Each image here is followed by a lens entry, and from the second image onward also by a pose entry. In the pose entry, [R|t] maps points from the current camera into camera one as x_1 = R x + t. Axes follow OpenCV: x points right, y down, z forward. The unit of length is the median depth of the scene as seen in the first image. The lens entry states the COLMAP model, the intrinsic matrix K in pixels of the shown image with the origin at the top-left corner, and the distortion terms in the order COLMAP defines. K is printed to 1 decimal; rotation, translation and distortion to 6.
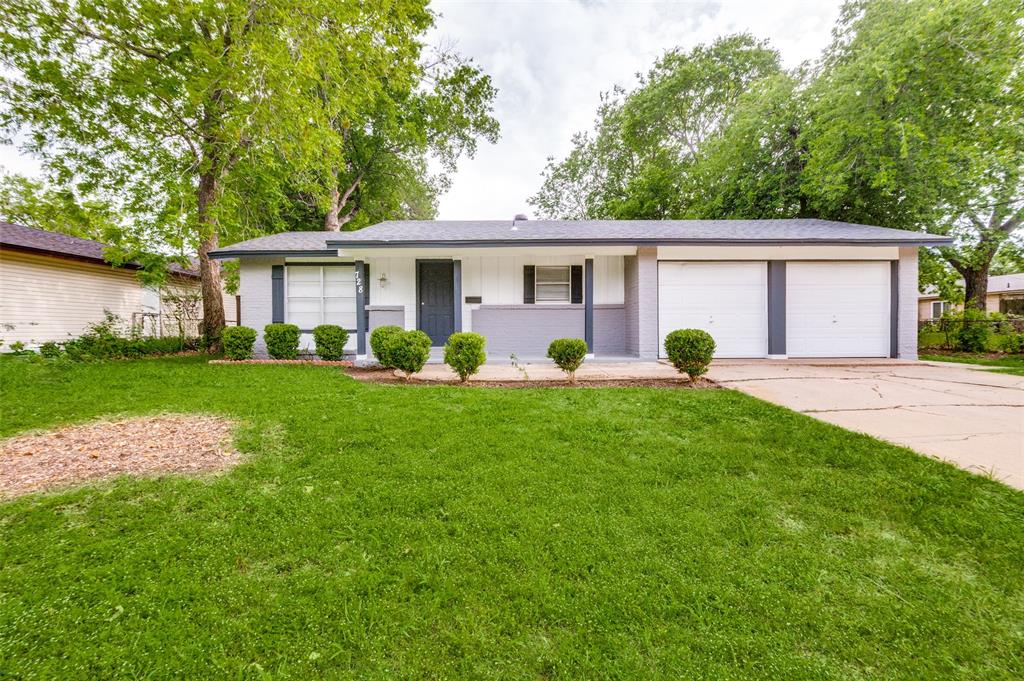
lens RADIAL K [[452.0, 0, 513.5], [0, 452.0, 332.9], [0, 0, 1]] dist [-0.004955, -0.003714]
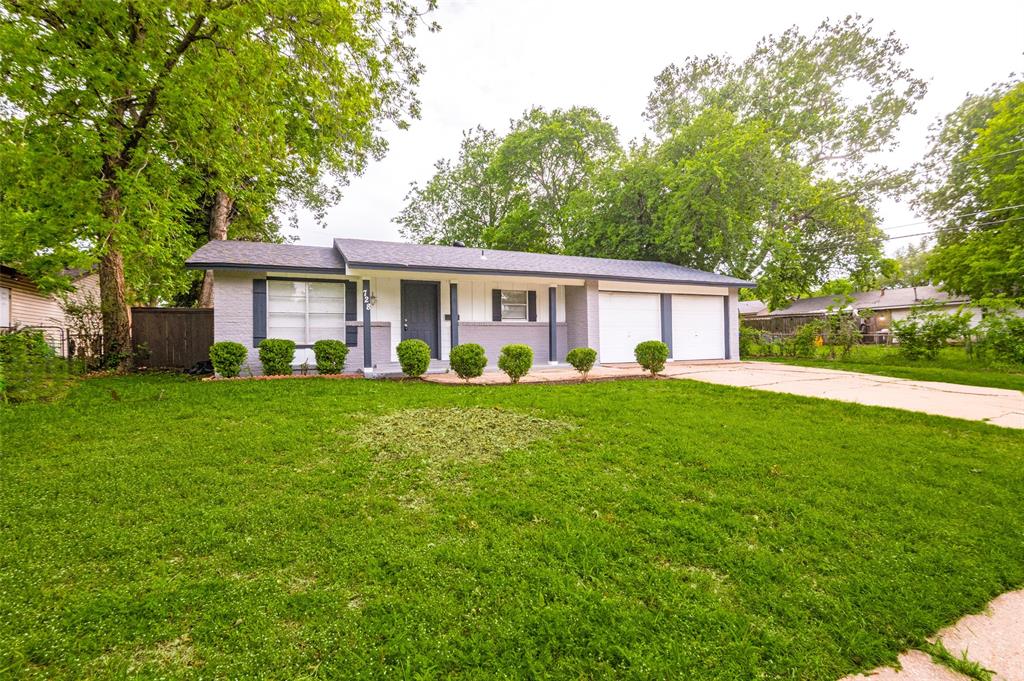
lens RADIAL K [[452.0, 0, 511.7], [0, 452.0, 345.5], [0, 0, 1]] dist [-0.004955, -0.003714]
pose [[0.912343, -0.010203, 0.409300, -0.422119], [0.012587, 0.999916, -0.003131, 0.003305], [-0.409234, 0.008009, 0.912394, -0.107964]]
